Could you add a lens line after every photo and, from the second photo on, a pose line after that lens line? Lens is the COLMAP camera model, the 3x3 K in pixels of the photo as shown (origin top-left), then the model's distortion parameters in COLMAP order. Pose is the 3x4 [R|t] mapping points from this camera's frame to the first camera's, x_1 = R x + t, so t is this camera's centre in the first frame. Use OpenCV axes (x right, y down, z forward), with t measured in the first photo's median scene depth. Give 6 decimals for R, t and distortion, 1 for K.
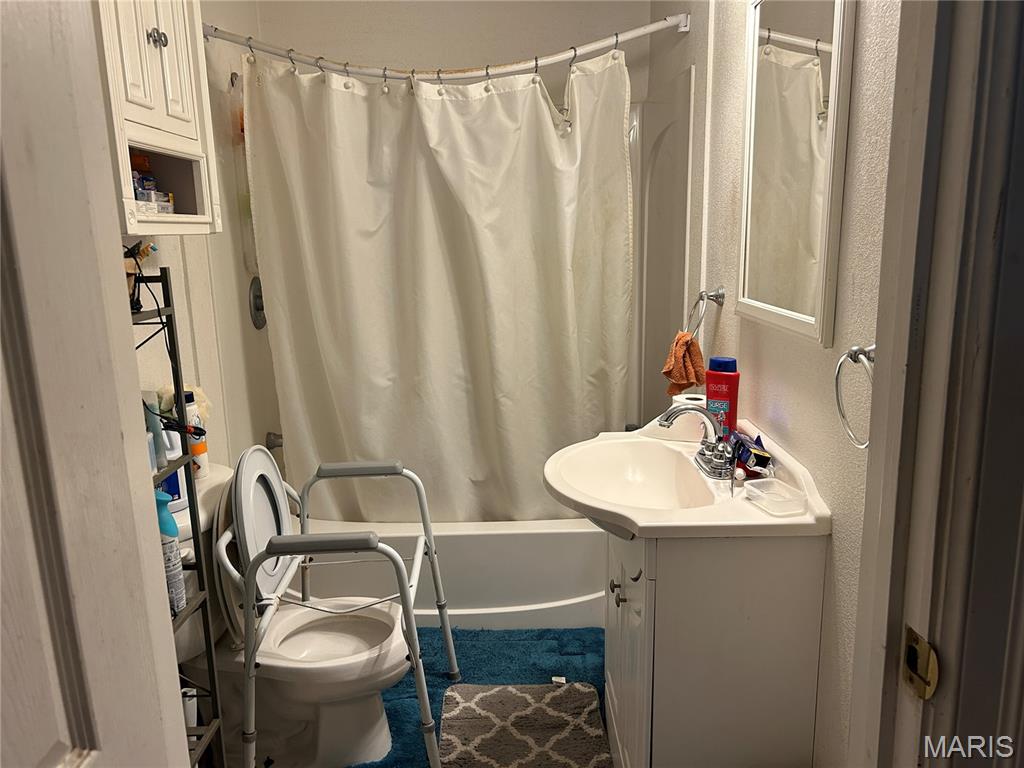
lens RADIAL K [[779.6, 0, 513.4], [0, 779.6, 386.8], [0, 0, 1]] dist [0.019452, 0.000653]
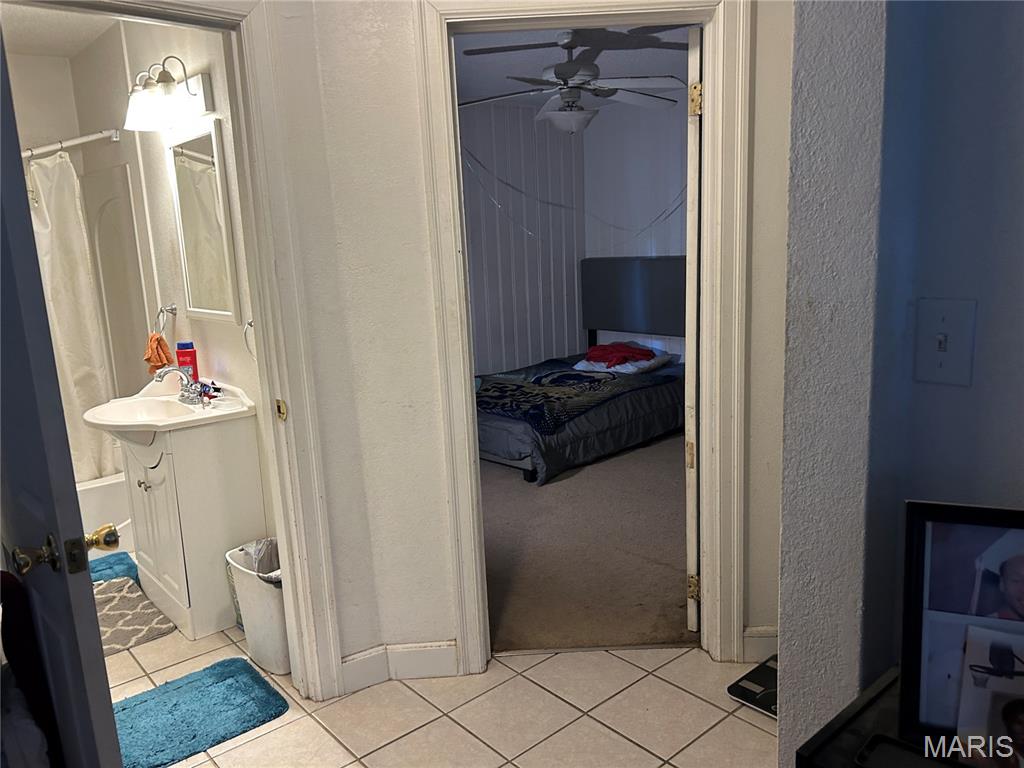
lens RADIAL K [[779.6, 0, 512.4], [0, 779.6, 383.9], [0, 0, 1]] dist [0.019452, 0.000653]
pose [[0.759706, -0.133056, 0.636509, -0.291151], [0.160216, 0.986967, 0.015091, 0.141739], [-0.630221, 0.090514, 0.771122, -0.778032]]
